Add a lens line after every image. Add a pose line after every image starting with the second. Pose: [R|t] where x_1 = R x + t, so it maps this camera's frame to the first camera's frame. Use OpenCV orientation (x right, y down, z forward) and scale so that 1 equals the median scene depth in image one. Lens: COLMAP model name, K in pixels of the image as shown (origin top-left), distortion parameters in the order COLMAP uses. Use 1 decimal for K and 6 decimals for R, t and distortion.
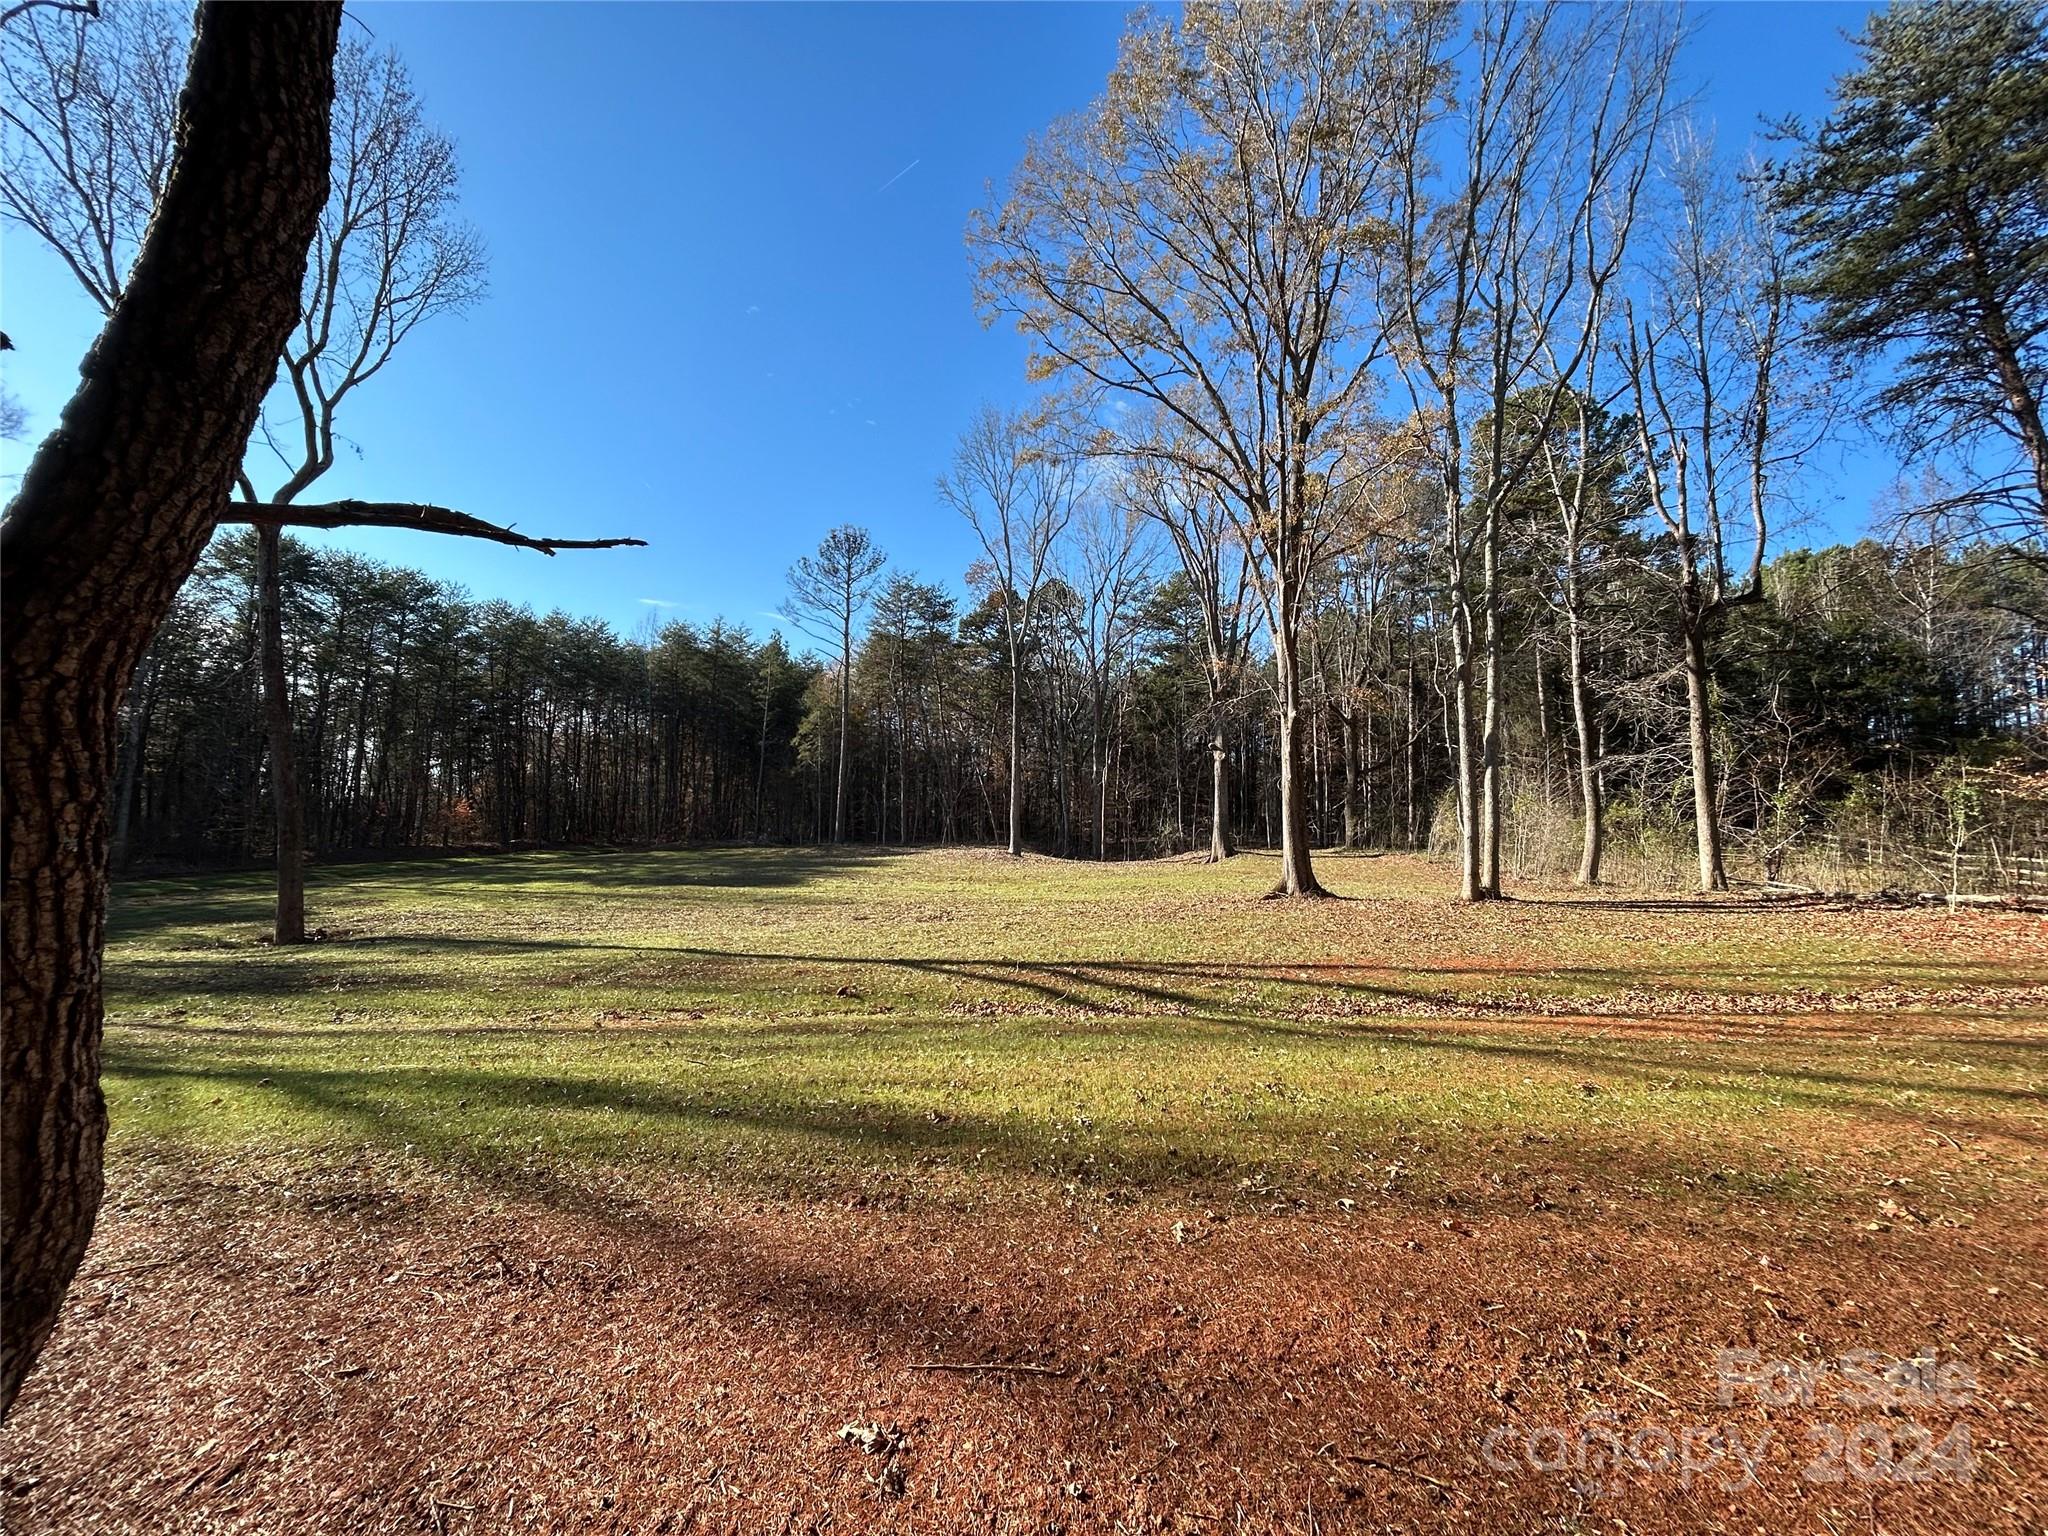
lens RADIAL K [[818.9, 0, 1023.9], [0, 818.9, 764.9], [0, 0, 1]] dist [-0.007081, 0.002116]
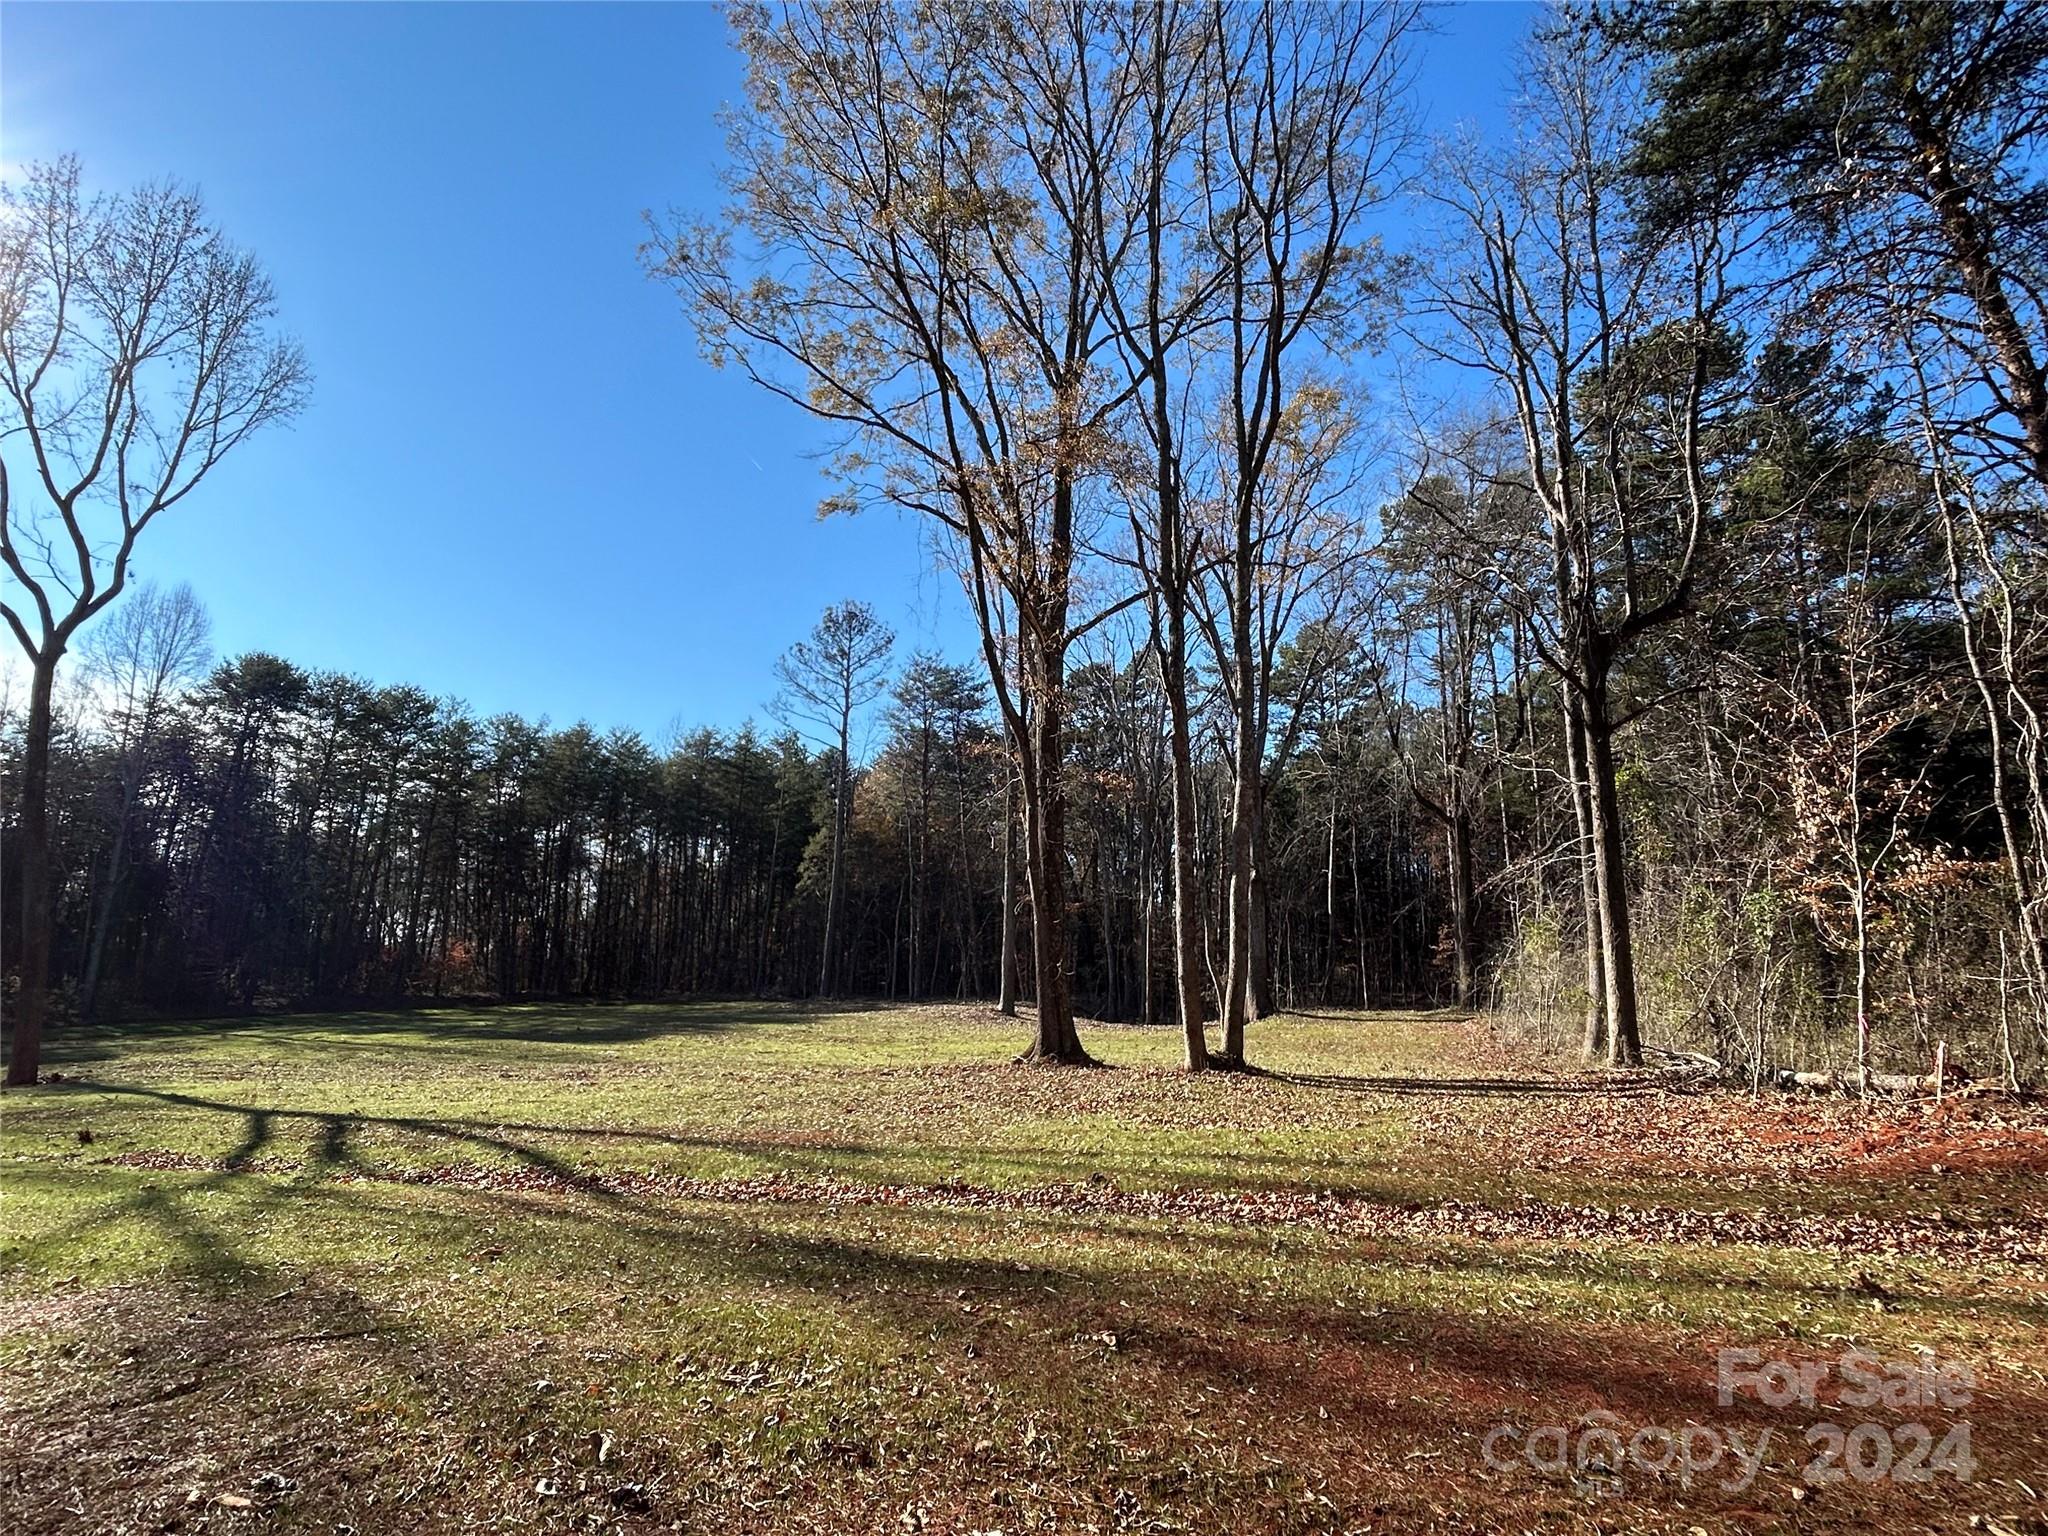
lens RADIAL K [[1091.2, 0, 1025.5], [0, 1091.2, 778.8], [0, 0, 1]] dist [-0.004136, -0.000530]
pose [[0.967211, -0.040952, -0.250650, 0.410260], [0.013390, 0.993764, -0.110696, 0.012561], [0.253620, 0.103711, 0.961728, 0.030042]]
